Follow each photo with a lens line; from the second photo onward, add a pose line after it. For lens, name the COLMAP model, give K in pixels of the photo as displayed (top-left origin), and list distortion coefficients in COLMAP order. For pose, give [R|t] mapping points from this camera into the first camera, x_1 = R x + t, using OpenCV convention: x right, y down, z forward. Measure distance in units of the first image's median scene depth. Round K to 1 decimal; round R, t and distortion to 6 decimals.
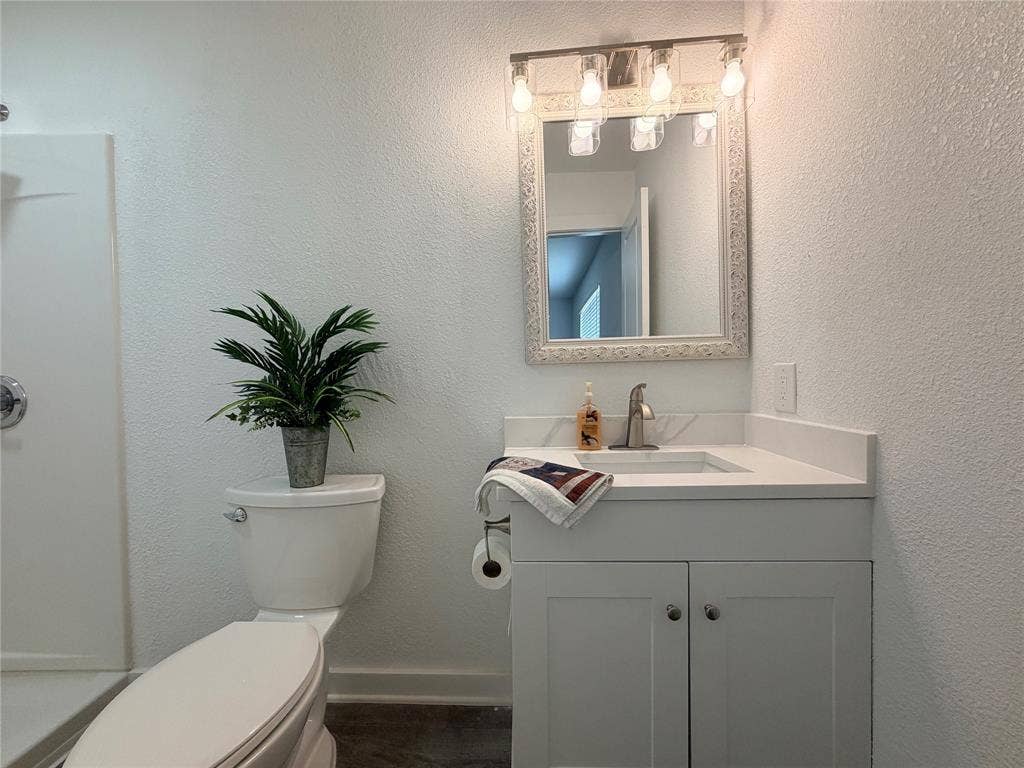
lens RADIAL K [[410.2, 0, 509.1], [0, 410.2, 383.7], [0, 0, 1]] dist [0.000390, -0.000145]
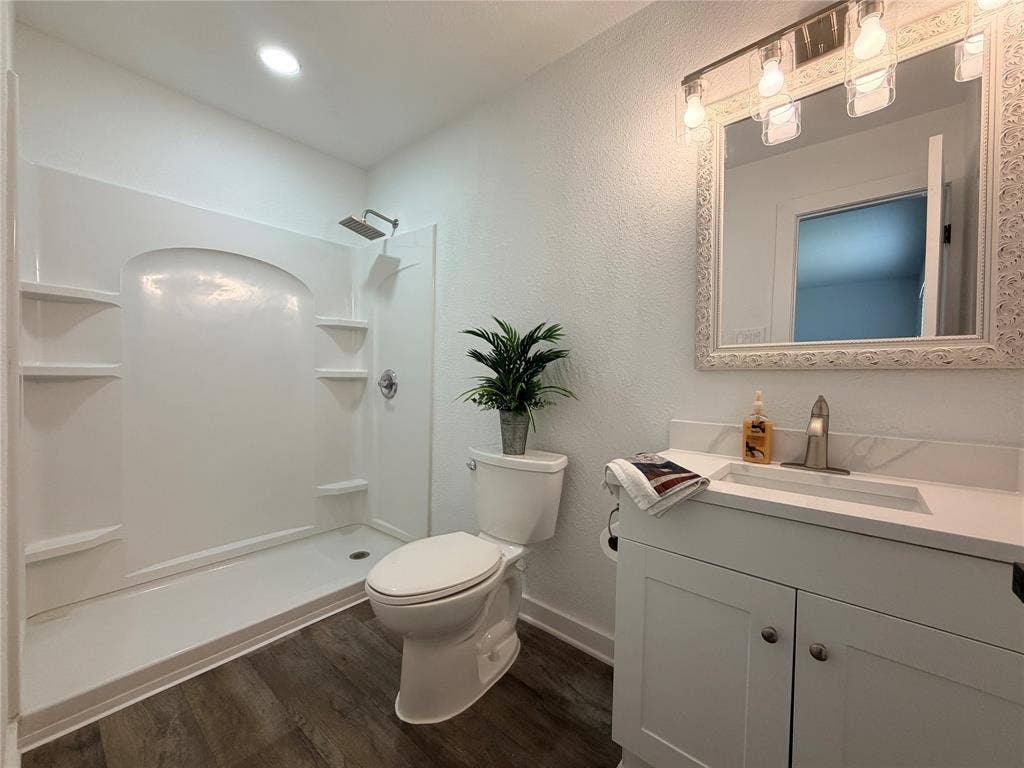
lens RADIAL K [[410.2, 0, 509.1], [0, 410.2, 383.7], [0, 0, 1]] dist [0.000390, -0.000145]
pose [[0.778644, 0.044473, -0.625888, 0.348208], [-0.047190, 0.998811, 0.012264, -0.004428], [0.625689, 0.019986, 0.779816, -0.092313]]
